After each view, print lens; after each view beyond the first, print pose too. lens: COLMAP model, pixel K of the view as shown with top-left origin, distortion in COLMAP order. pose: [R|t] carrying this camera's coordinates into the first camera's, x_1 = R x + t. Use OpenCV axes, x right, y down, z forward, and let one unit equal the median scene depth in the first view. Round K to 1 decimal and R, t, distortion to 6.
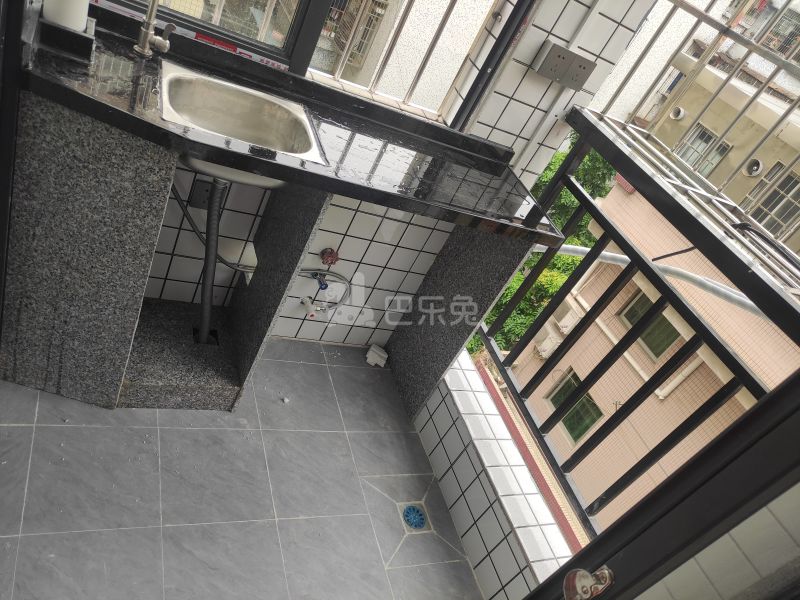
lens RADIAL K [[592.3, 0, 398.7], [0, 592.3, 299.3], [0, 0, 1]] dist [0.048868, -0.039092]
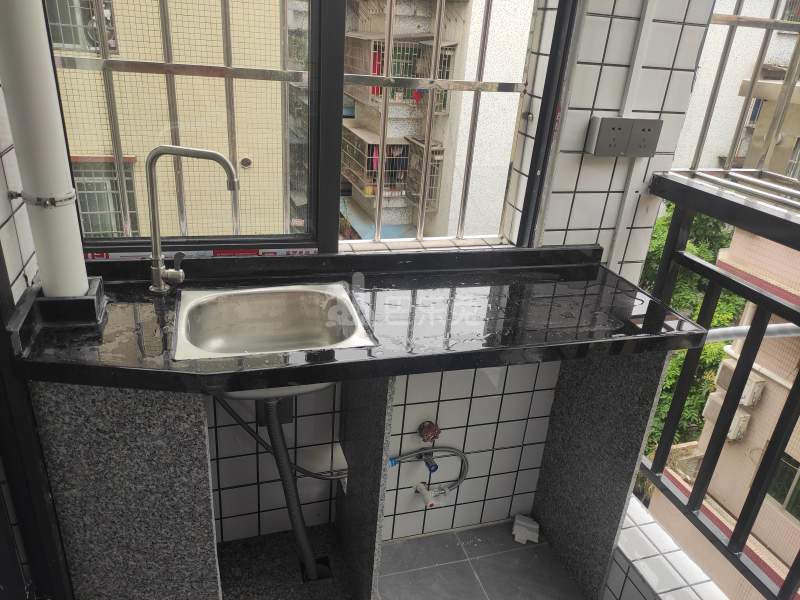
lens RADIAL K [[592.3, 0, 401.4], [0, 592.3, 301.2], [0, 0, 1]] dist [0.048868, -0.039092]
pose [[0.933861, -0.315757, -0.167929, 0.051423], [0.271899, 0.931876, -0.240164, -0.057479], [0.232323, 0.178620, 0.956097, 0.163005]]
